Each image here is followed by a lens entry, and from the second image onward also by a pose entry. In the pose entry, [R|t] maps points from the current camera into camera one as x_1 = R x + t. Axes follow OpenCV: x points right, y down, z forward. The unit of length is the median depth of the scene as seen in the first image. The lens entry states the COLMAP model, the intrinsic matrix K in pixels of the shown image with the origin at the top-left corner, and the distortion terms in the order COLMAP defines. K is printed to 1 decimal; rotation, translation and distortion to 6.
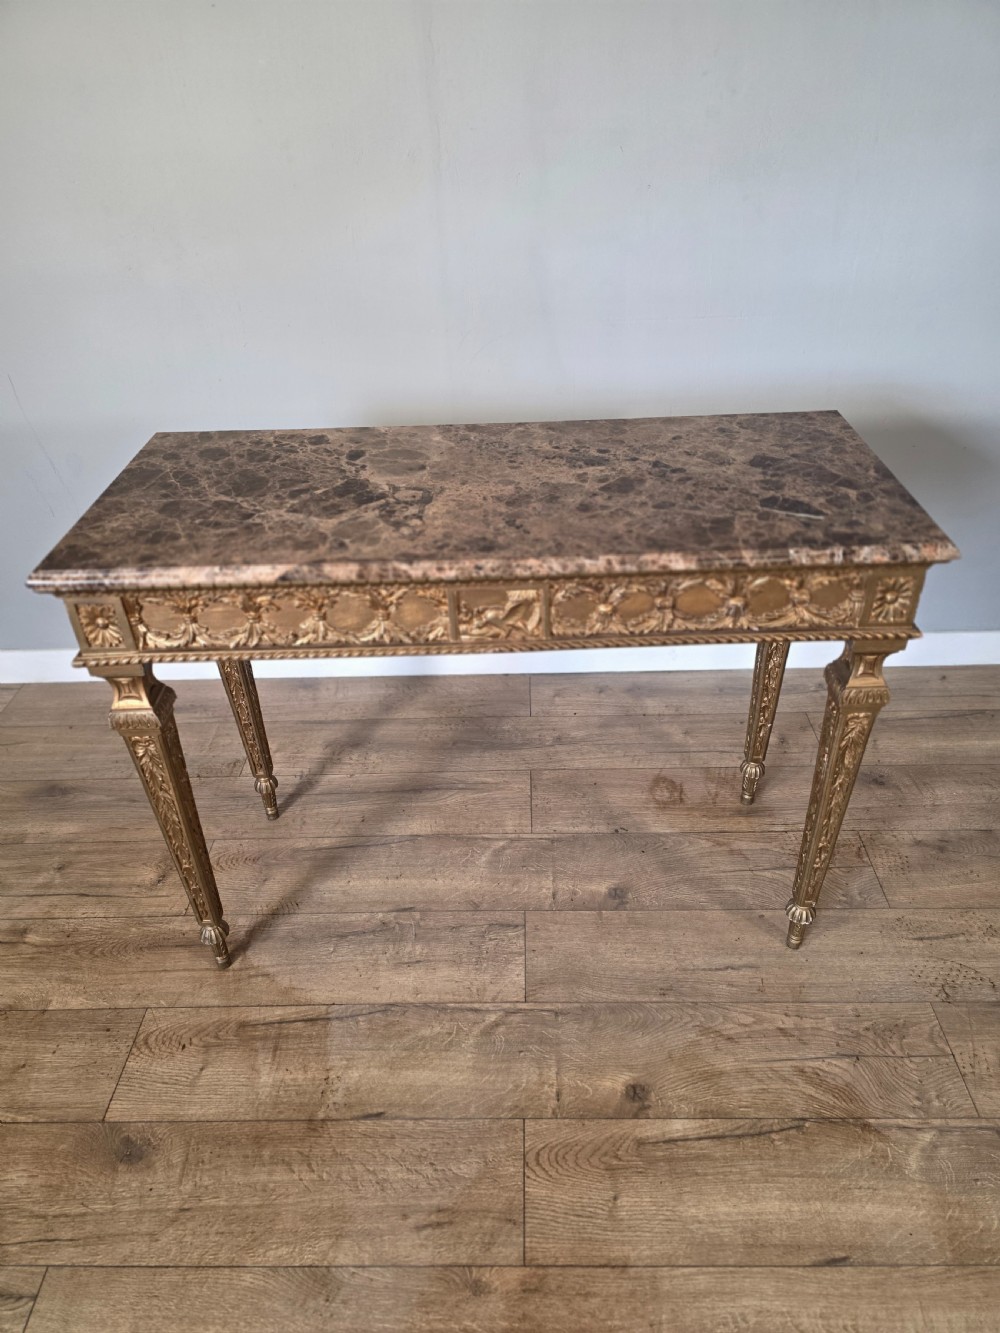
lens RADIAL K [[894.1, 0, 510.0], [0, 894.1, 665.4], [0, 0, 1]] dist [0.074895, -0.082231]
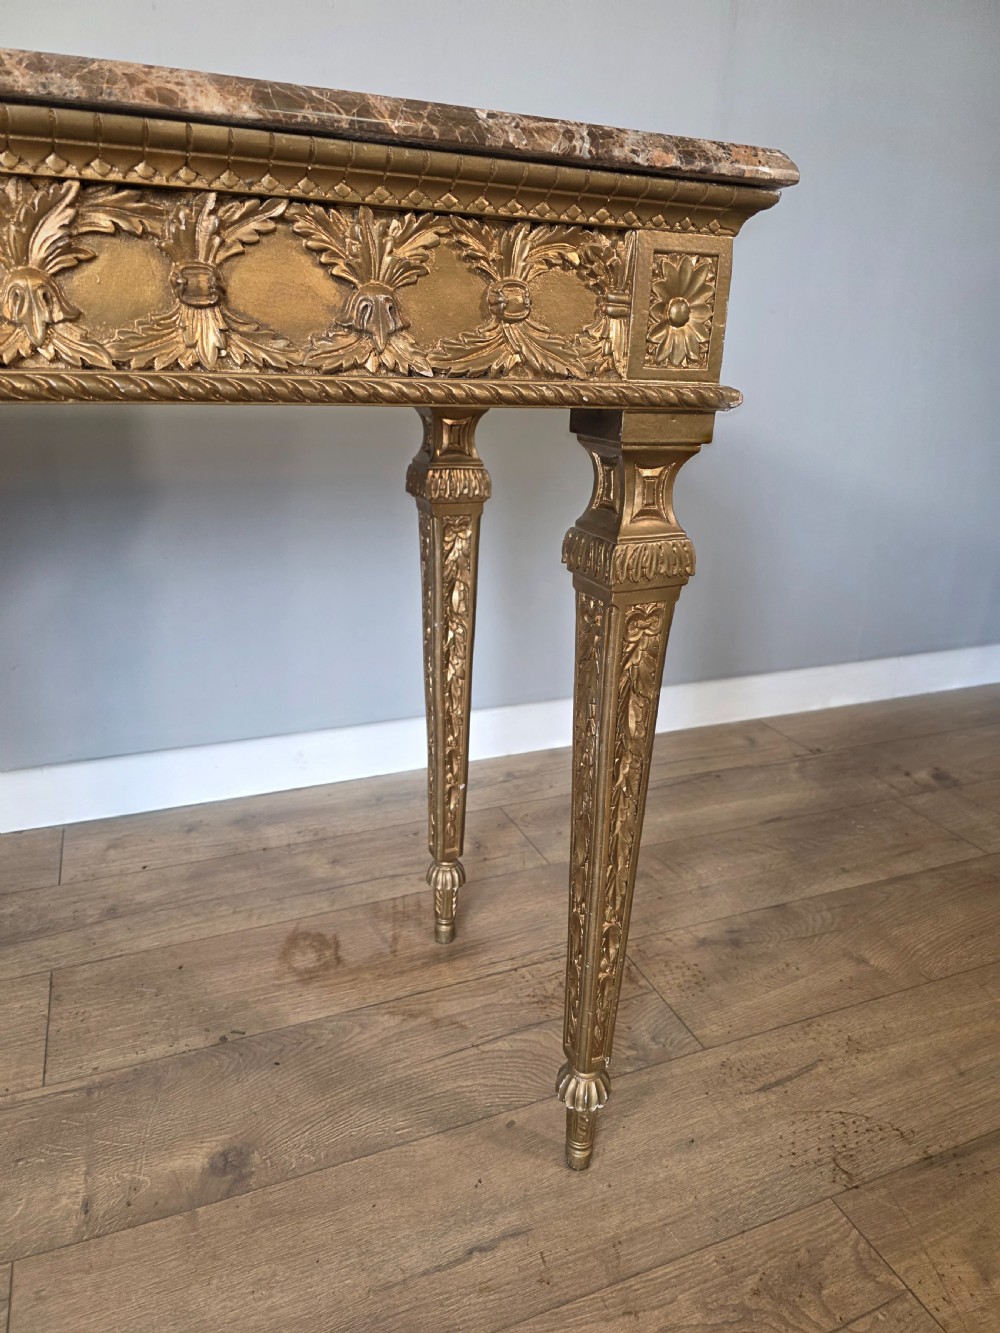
lens RADIAL K [[912.9, 0, 501.9], [0, 912.9, 683.6], [0, 0, 1]] dist [0.048283, -0.055169]
pose [[0.918479, -0.086296, 0.385940, 0.095243], [0.180629, 0.959701, -0.215282, 0.157422], [-0.351809, 0.267444, 0.897053, 0.486819]]
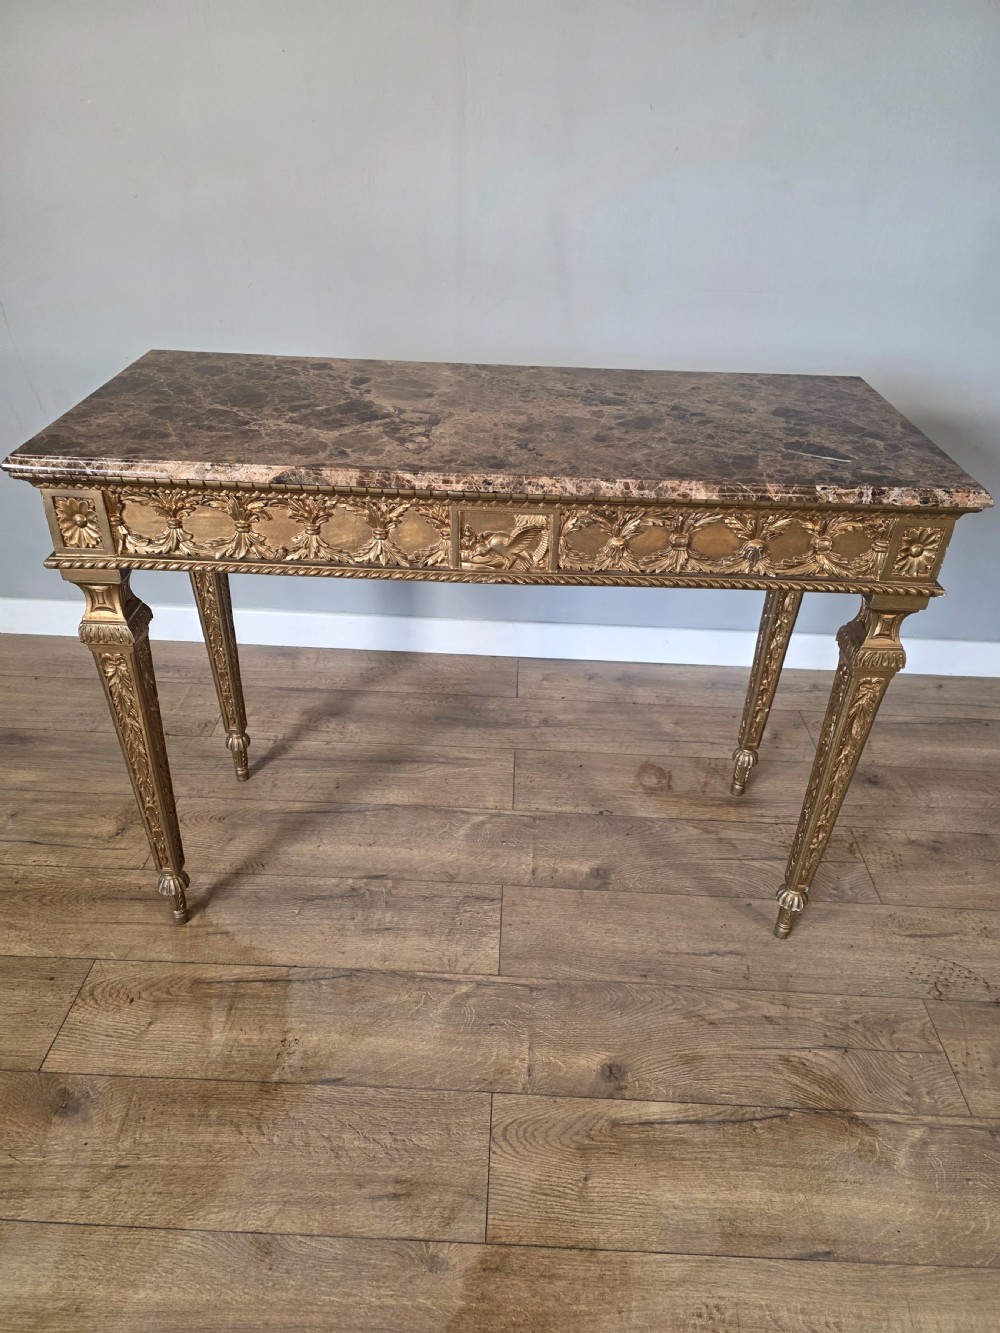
lens RADIAL K [[894.1, 0, 505.0], [0, 894.1, 672.1], [0, 0, 1]] dist [0.074895, -0.082231]
pose [[0.997692, 0.064545, 0.021074, -0.017135], [-0.063937, 0.997551, -0.028354, 0.081908], [-0.022852, 0.026942, 0.999376, 0.045466]]
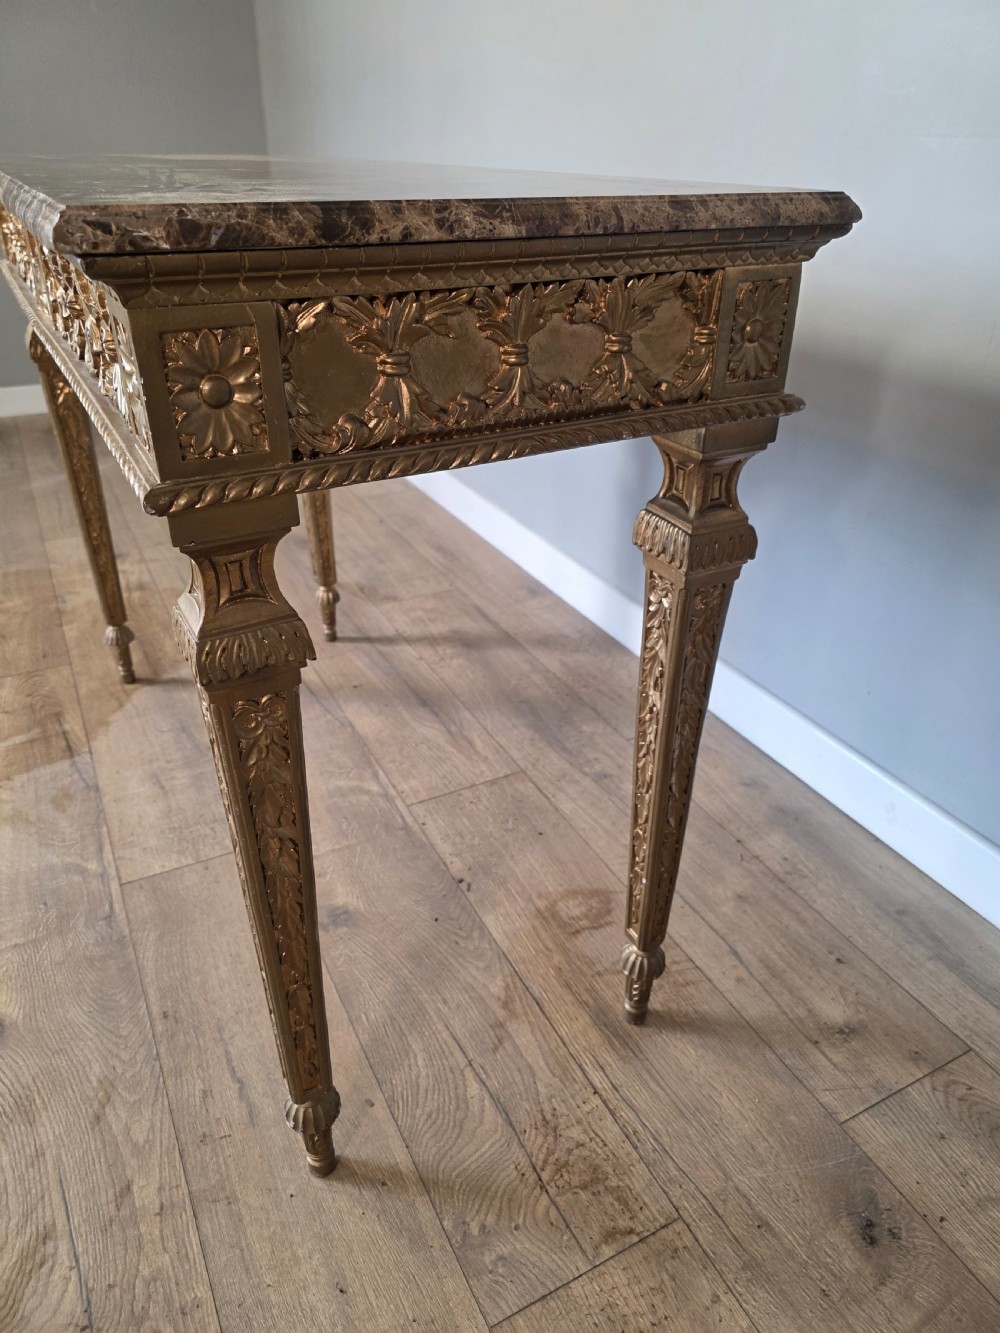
lens RADIAL K [[912.9, 0, 505.7], [0, 912.9, 656.8], [0, 0, 1]] dist [0.048283, -0.055169]
pose [[0.472369, 0.464183, -0.749267, 0.667651], [-0.528193, 0.829616, 0.180966, -0.102745], [0.705606, 0.310276, 0.637063, 0.669825]]
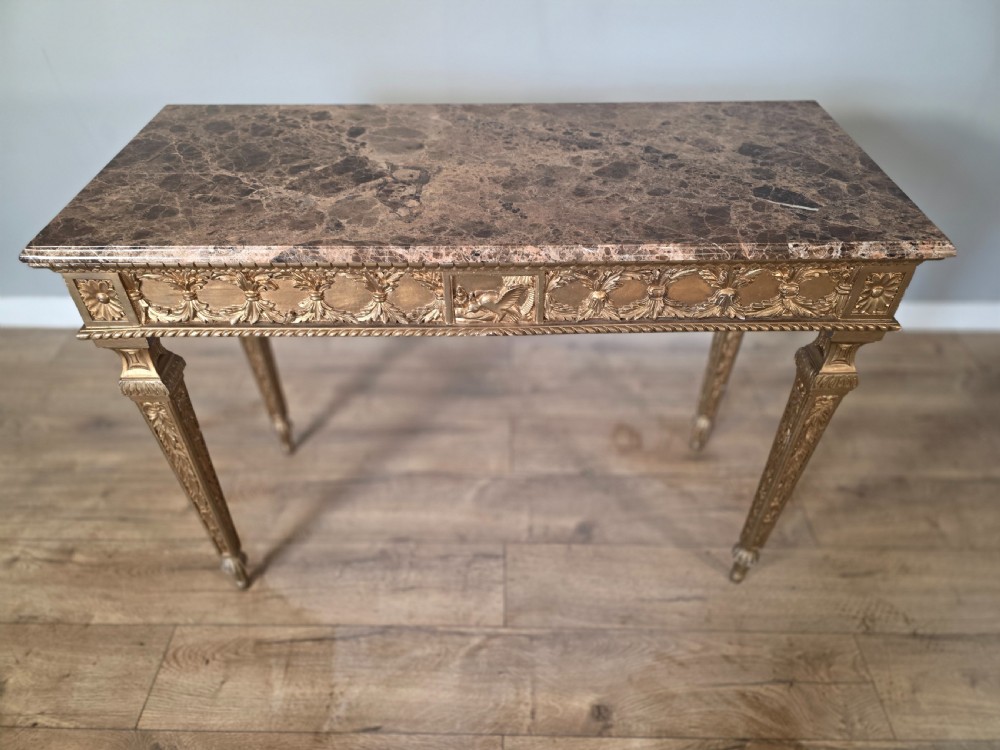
lens RADIAL K [[670.7, 0, 494.2], [0, 670.7, 378.0], [0, 0, 1]] dist [0.074895, -0.082231]
pose [[0.999655, 0.022545, 0.013481, -0.015438], [-0.023906, 0.993516, 0.111154, -0.039930], [-0.010887, -0.111438, 0.993712, 0.172399]]
